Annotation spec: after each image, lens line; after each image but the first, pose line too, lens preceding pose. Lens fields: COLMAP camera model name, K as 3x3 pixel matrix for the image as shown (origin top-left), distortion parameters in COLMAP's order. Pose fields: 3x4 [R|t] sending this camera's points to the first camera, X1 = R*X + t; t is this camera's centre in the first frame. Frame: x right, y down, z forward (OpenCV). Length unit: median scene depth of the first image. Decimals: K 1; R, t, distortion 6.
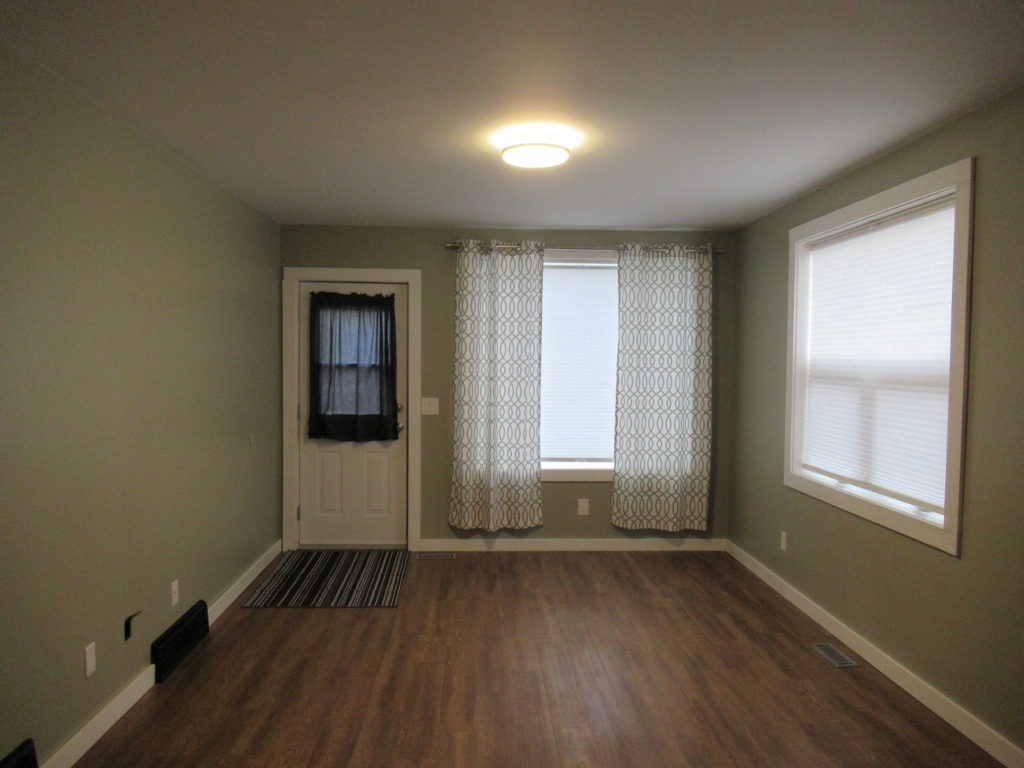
lens RADIAL K [[764.2, 0, 512.0], [0, 764.2, 384.0], [0, 0, 1]] dist [-0.008208, -0.000631]
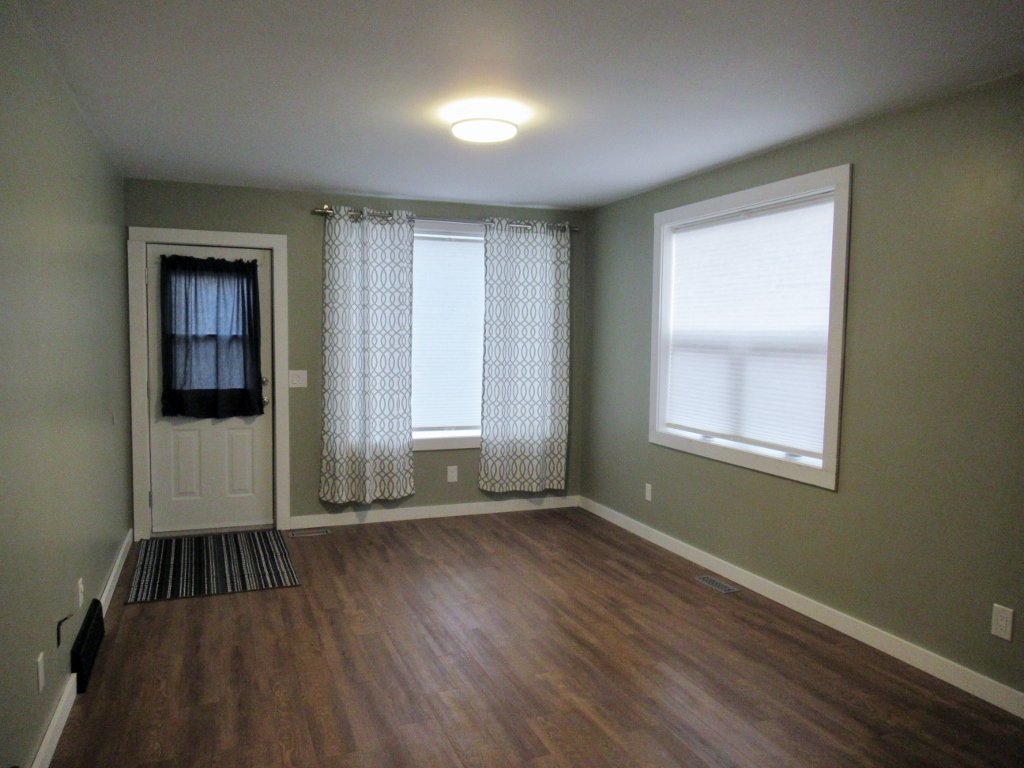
lens RADIAL K [[764.2, 0, 512.0], [0, 764.2, 384.0], [0, 0, 1]] dist [-0.008208, -0.000631]
pose [[0.946815, -0.020751, 0.321108, -0.162354], [0.008815, 0.999217, 0.038581, 0.001029], [-0.321657, -0.033699, 0.946257, 0.004506]]
